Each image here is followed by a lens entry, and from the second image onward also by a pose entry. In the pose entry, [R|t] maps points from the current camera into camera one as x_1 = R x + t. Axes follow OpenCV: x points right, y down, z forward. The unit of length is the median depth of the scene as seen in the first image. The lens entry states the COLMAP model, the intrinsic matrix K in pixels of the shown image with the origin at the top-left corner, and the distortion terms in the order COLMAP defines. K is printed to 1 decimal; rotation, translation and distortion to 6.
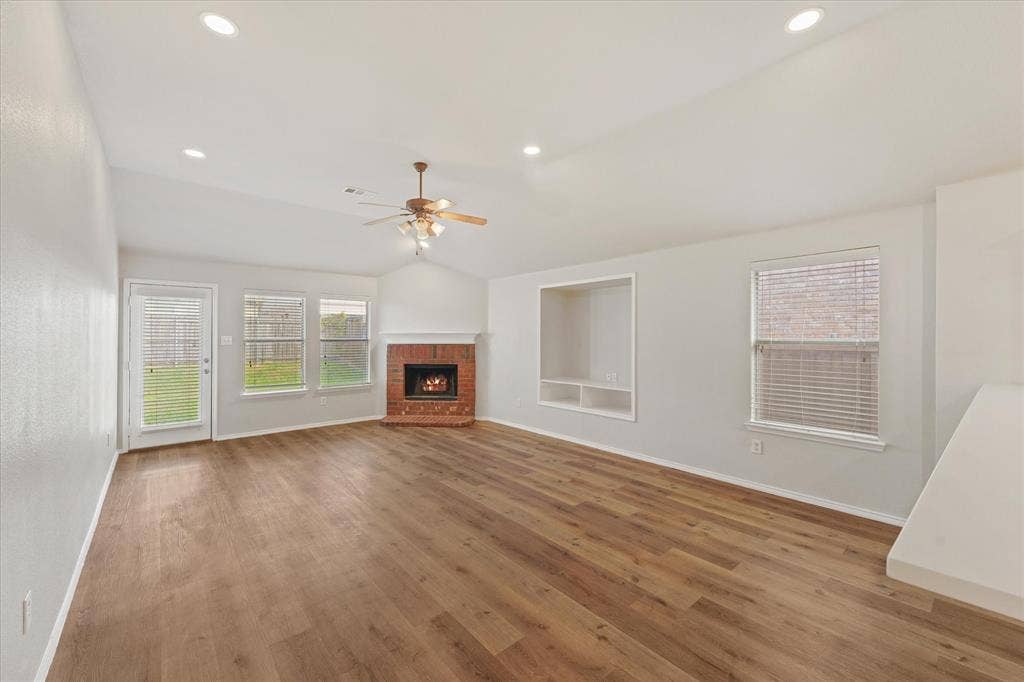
lens RADIAL K [[410.7, 0, 528.3], [0, 410.7, 339.4], [0, 0, 1]] dist [-0.024908, -0.000558]
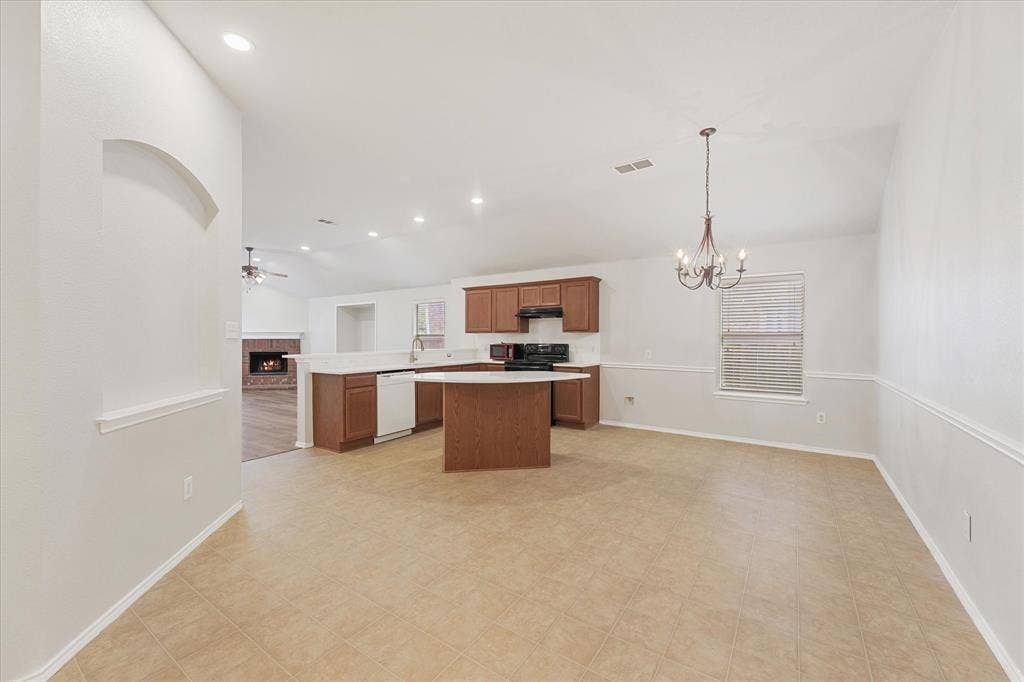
lens RADIAL K [[410.7, 0, 518.5], [0, 410.7, 342.6], [0, 0, 1]] dist [-0.024908, -0.000558]
pose [[0.970307, -0.000500, 0.241876, 0.310141], [-0.003013, 0.999895, 0.014155, 0.001298], [-0.241858, -0.014463, 0.970204, -0.725495]]
